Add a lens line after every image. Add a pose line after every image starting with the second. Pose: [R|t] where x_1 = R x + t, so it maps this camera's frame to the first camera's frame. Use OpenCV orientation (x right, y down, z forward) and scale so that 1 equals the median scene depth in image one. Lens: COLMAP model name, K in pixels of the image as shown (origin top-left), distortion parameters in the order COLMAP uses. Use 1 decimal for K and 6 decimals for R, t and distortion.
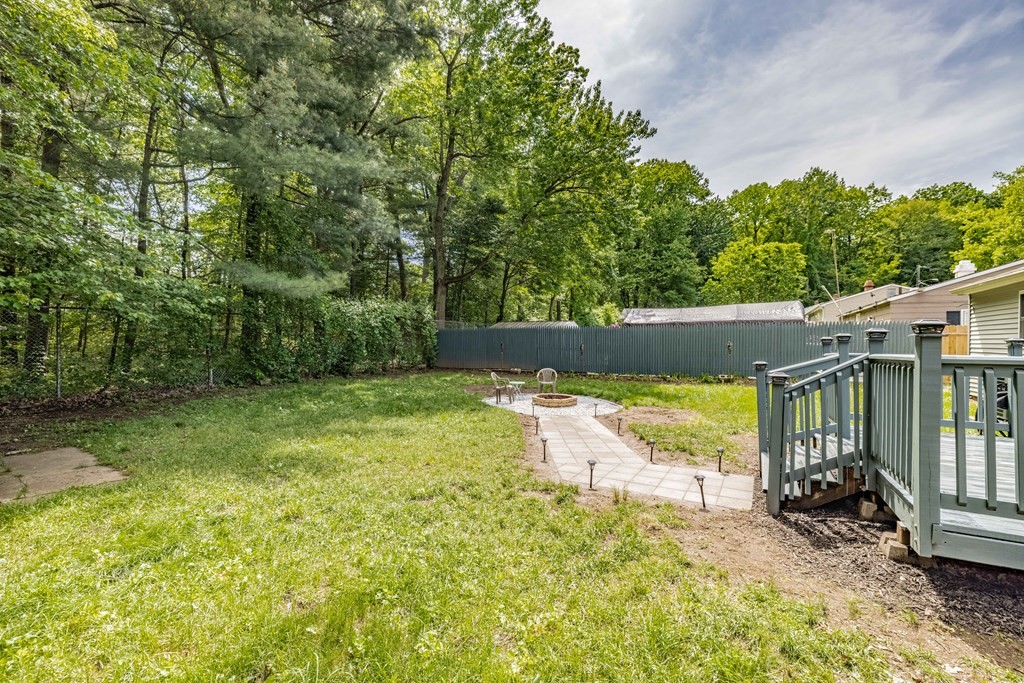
lens RADIAL K [[436.9, 0, 514.8], [0, 436.9, 335.2], [0, 0, 1]] dist [0.002590, -0.001084]
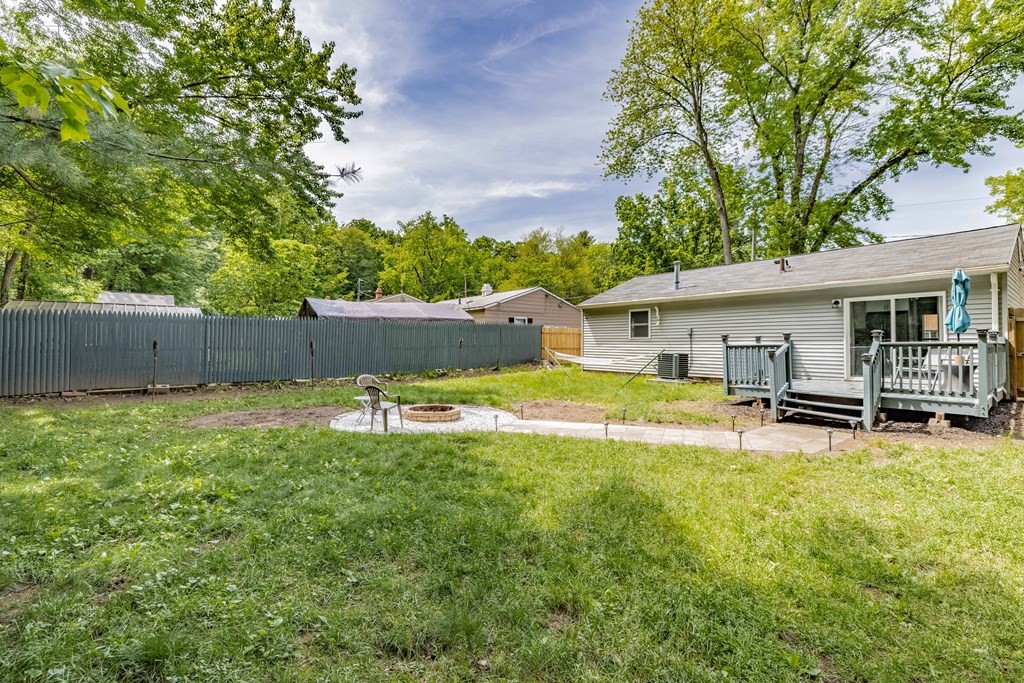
lens RADIAL K [[436.9, 0, 515.4], [0, 436.9, 334.5], [0, 0, 1]] dist [0.002590, -0.001084]
pose [[0.401473, 0.004987, 0.915857, -0.276817], [-0.010385, 0.999946, -0.000892, 0.003657], [-0.915812, -0.009153, 0.401503, 0.271514]]
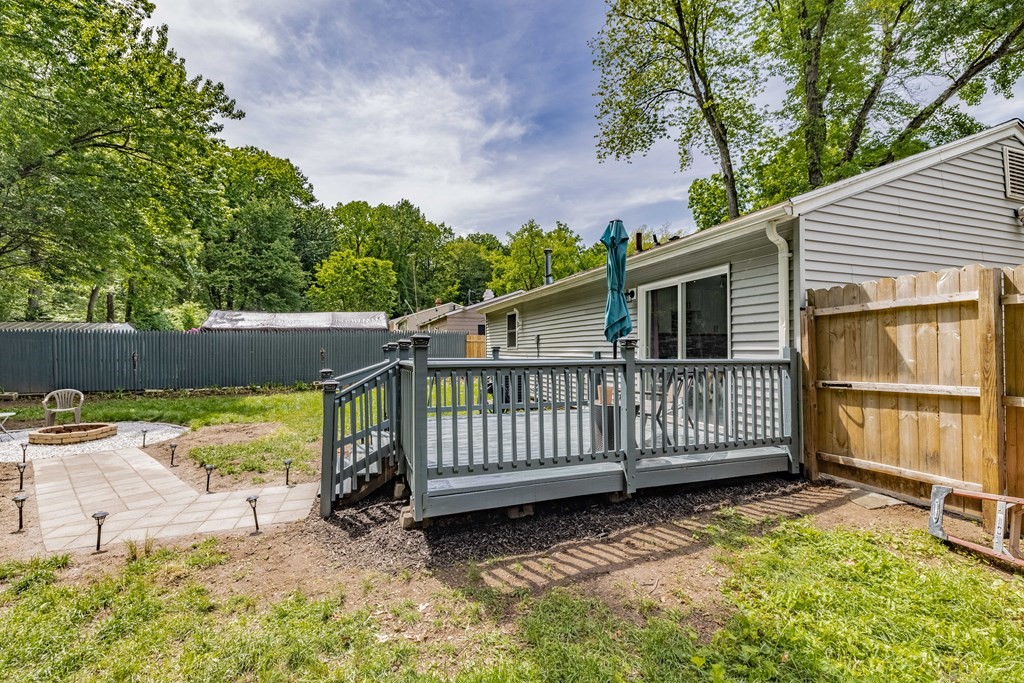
lens RADIAL K [[436.9, 0, 509.2], [0, 436.9, 341.8], [0, 0, 1]] dist [0.002590, -0.001084]
pose [[0.673747, -0.000674, 0.738962, 0.020411], [-0.000701, 0.999999, 0.001552, -0.001769], [-0.738962, -0.001564, 0.673745, -0.005017]]
